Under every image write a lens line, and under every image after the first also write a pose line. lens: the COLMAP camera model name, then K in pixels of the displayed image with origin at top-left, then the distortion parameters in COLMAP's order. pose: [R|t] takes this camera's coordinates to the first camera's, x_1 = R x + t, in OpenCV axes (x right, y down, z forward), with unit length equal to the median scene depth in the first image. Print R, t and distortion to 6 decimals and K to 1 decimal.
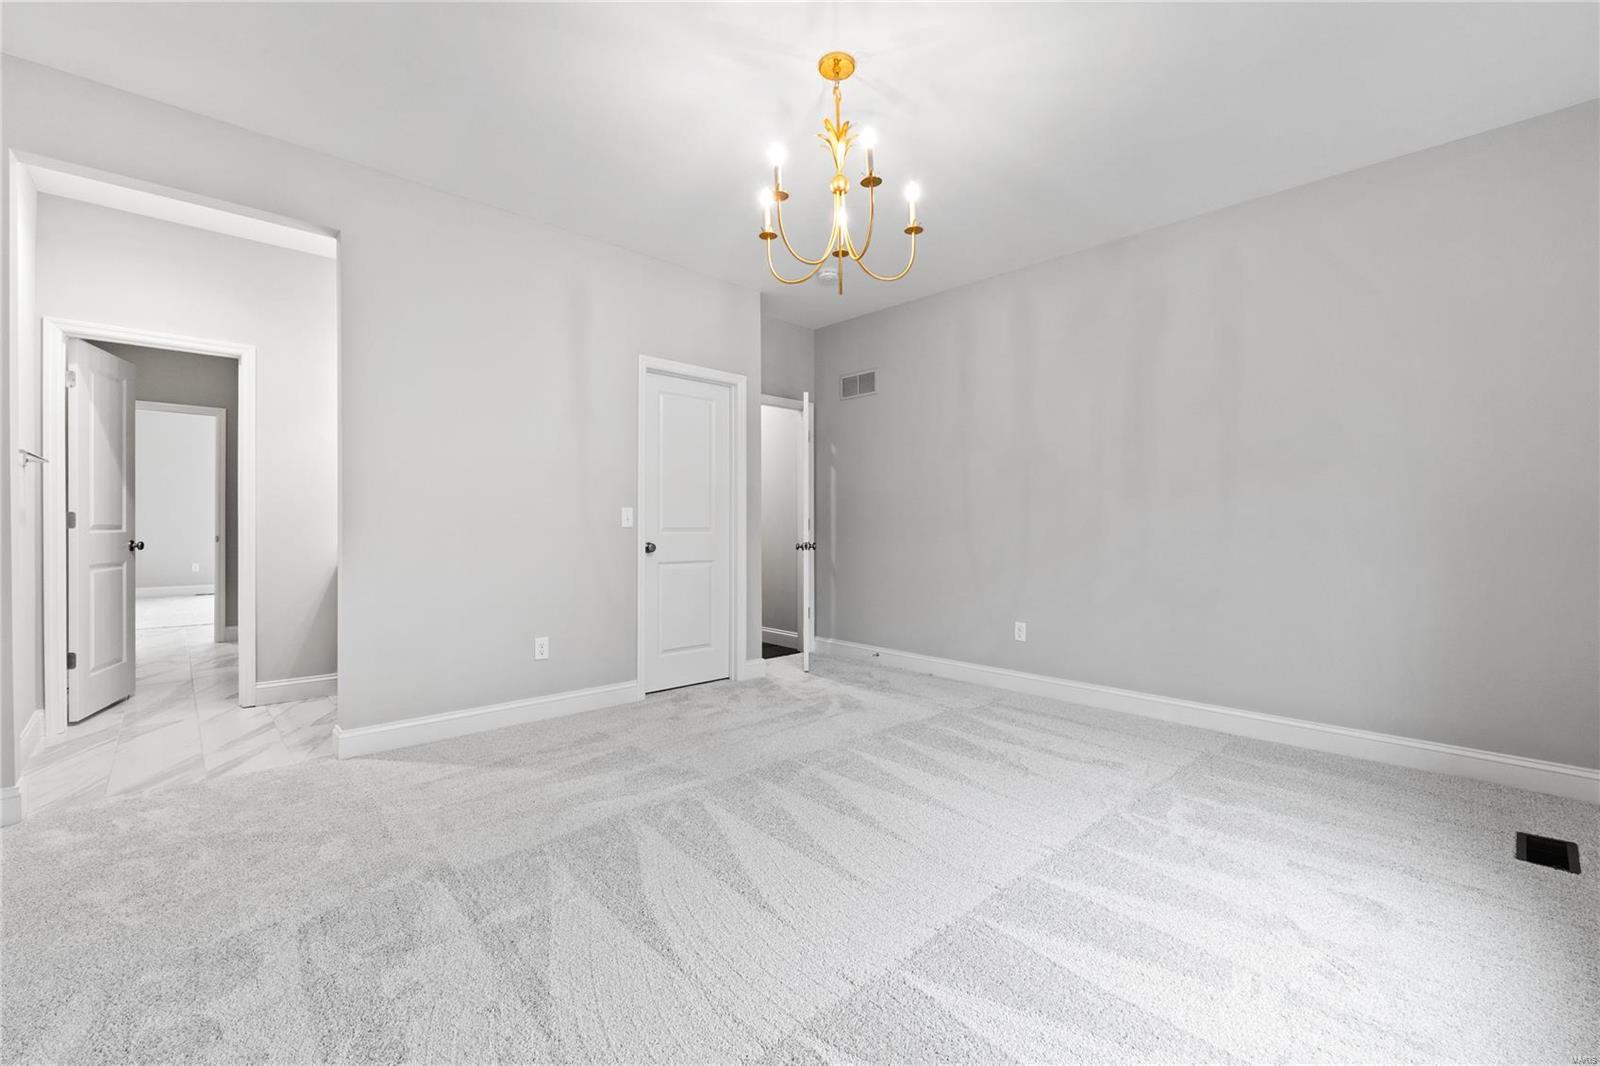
lens RADIAL K [[666.8, 0, 795.0], [0, 666.8, 523.9], [0, 0, 1]] dist [-0.001430, 0.000131]
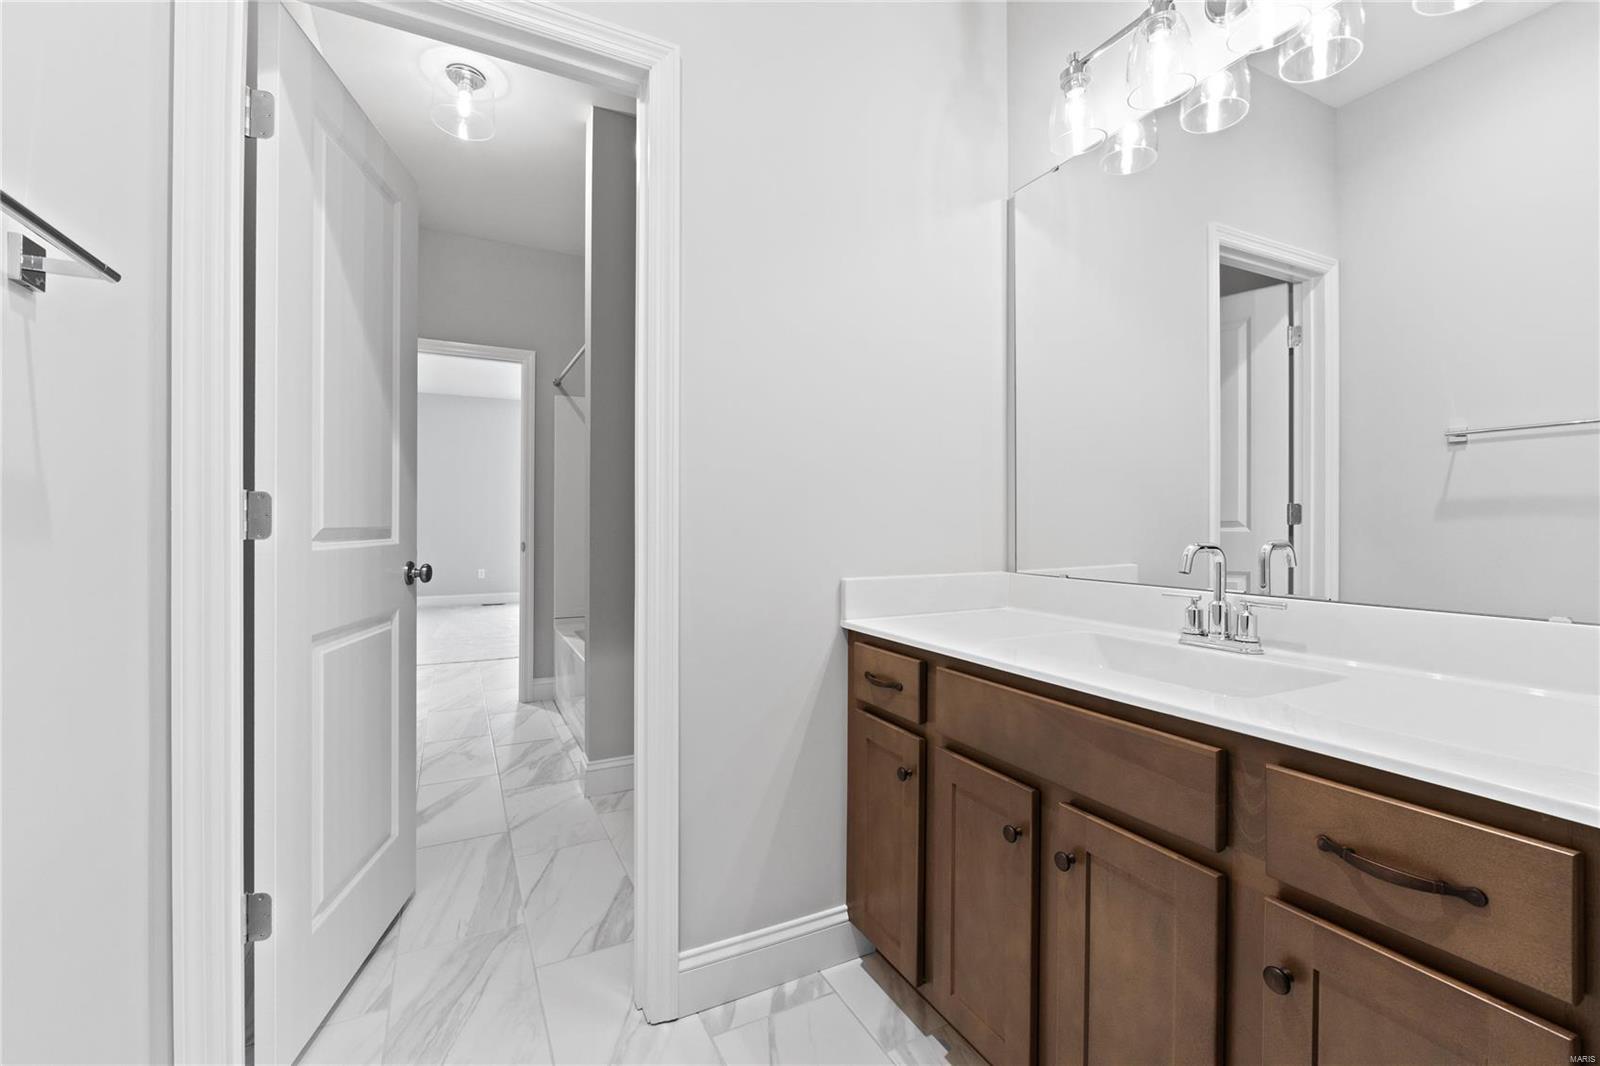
lens RADIAL K [[701.8, 0, 844.6], [0, 701.8, 528.2], [0, 0, 1]] dist [-0.003451, -0.000400]
pose [[0.970920, 0.008736, -0.239246, -0.612357], [-0.007943, 0.999959, 0.004279, -0.002392], [0.239274, -0.002254, 0.970949, 0.625688]]
